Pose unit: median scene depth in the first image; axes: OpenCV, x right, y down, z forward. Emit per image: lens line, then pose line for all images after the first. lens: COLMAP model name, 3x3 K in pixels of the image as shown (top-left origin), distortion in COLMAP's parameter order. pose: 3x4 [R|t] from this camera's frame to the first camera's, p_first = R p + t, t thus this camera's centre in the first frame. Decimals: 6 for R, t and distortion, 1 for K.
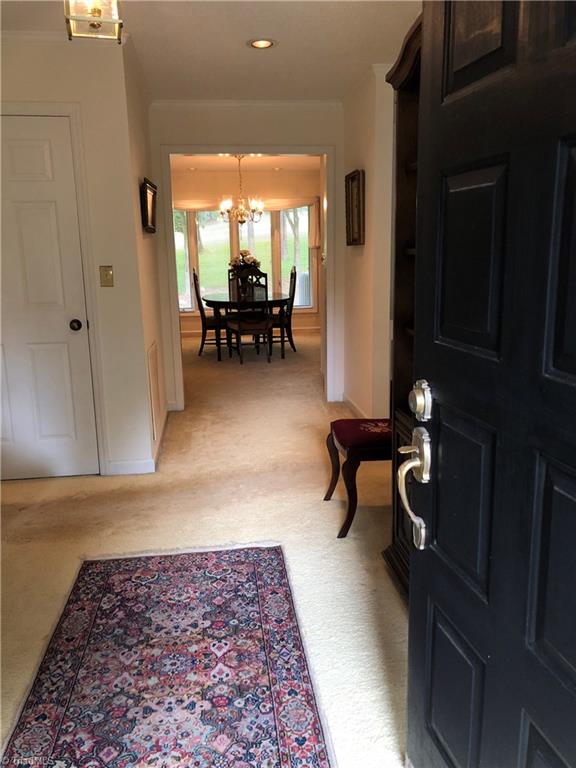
lens RADIAL K [[627.5, 0, 288.0], [0, 627.5, 384.0], [0, 0, 1]] dist [0.078484, -0.122912]
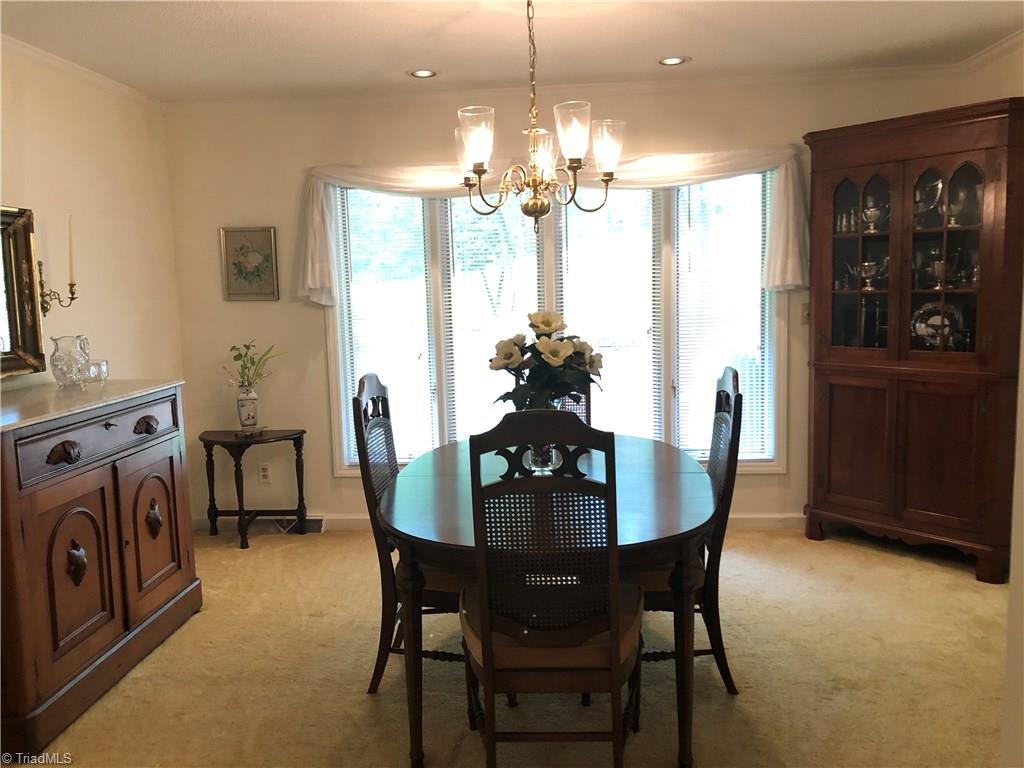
lens RADIAL K [[836.6, 0, 506.5], [0, 836.6, 378.4], [0, 0, 1]] dist [0.078484, -0.122912]
pose [[0.979003, 0.014324, -0.203341, -0.010990], [-0.032256, 0.995846, -0.085150, -0.153980], [0.201277, 0.089921, 0.975398, 0.651712]]
